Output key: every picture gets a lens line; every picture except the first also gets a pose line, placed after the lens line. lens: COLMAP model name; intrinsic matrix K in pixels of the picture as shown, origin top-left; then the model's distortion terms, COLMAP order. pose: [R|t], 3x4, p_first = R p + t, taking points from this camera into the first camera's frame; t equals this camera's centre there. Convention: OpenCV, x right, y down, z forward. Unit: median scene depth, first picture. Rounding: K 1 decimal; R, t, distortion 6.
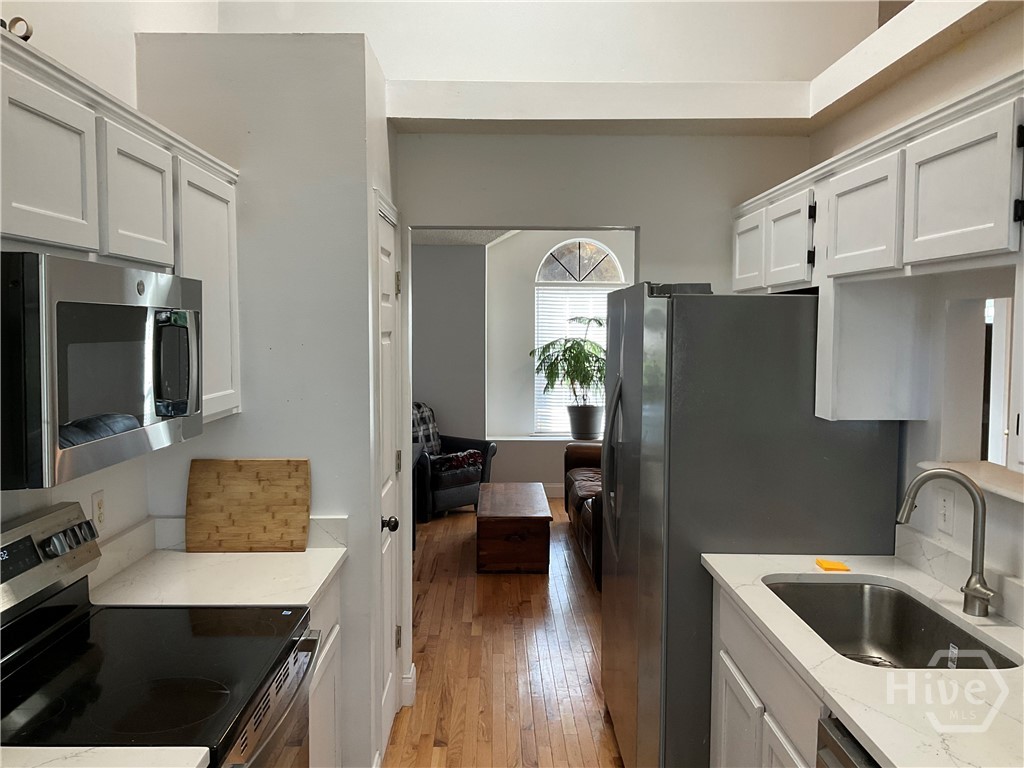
lens RADIAL K [[843.8, 0, 508.3], [0, 843.8, 382.8], [0, 0, 1]] dist [0.093171, -0.175301]
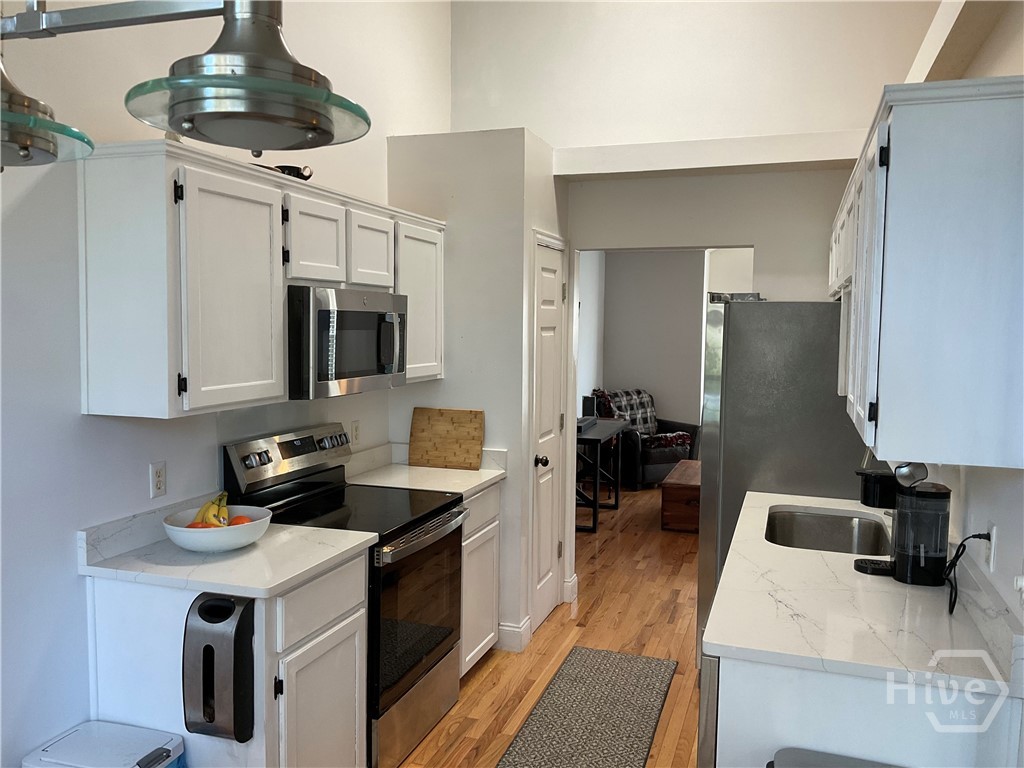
lens RADIAL K [[843.8, 0, 507.6], [0, 843.8, 380.7], [0, 0, 1]] dist [0.093171, -0.175301]
pose [[0.941254, 0.030278, -0.336340, 0.310999], [-0.029853, 0.999534, 0.006434, 0.026047], [0.336378, 0.003984, 0.941719, -0.404036]]
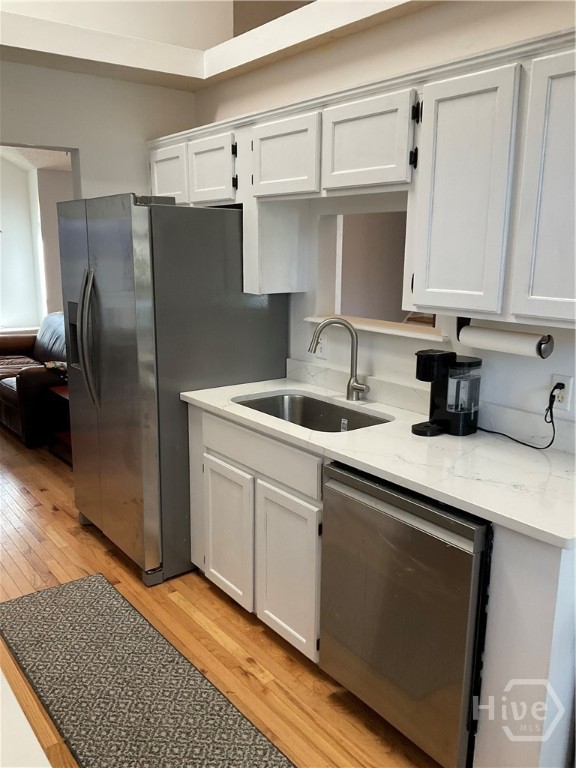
lens RADIAL K [[632.9, 0, 290.4], [0, 632.9, 382.0], [0, 0, 1]] dist [0.093171, -0.175301]
pose [[0.797254, -0.124022, 0.590766, -0.247950], [0.034949, 0.986508, 0.159937, 0.017825], [-0.602631, -0.106864, 0.790832, 0.042110]]
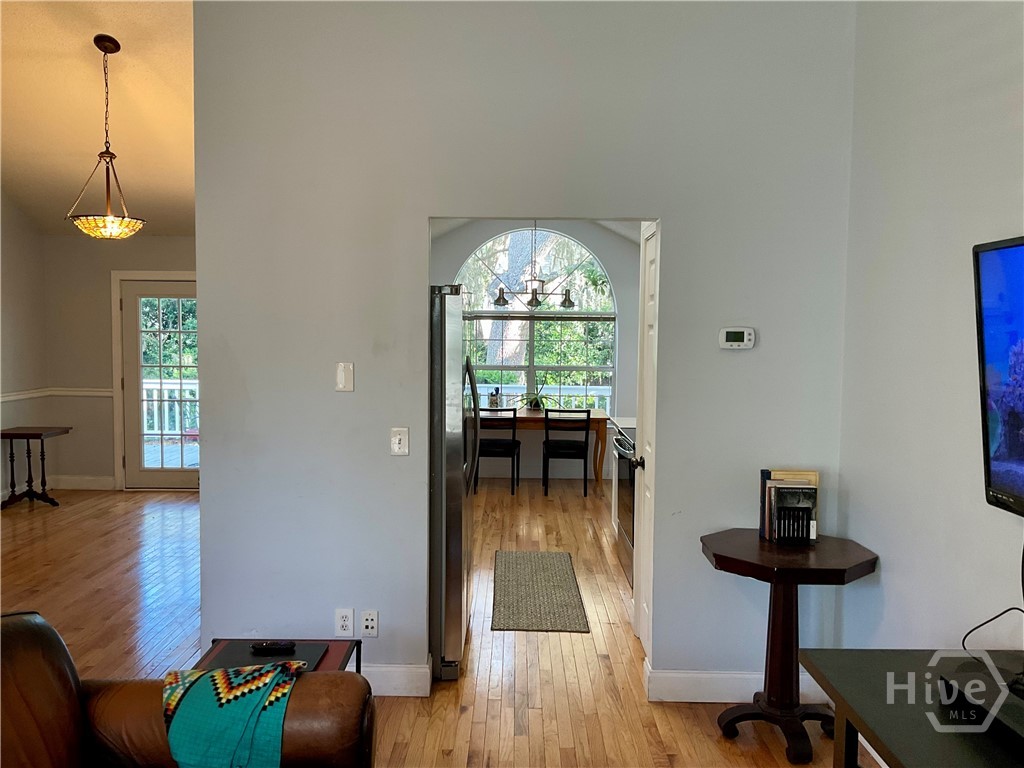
lens RADIAL K [[843.8, 0, 504.1], [0, 843.8, 385.5], [0, 0, 1]] dist [0.093171, -0.175301]
pose [[-0.999263, -0.019896, 0.032842, 0.038384], [-0.015307, 0.990796, 0.134496, -0.153316], [-0.035215, 0.133894, -0.990370, 2.606303]]
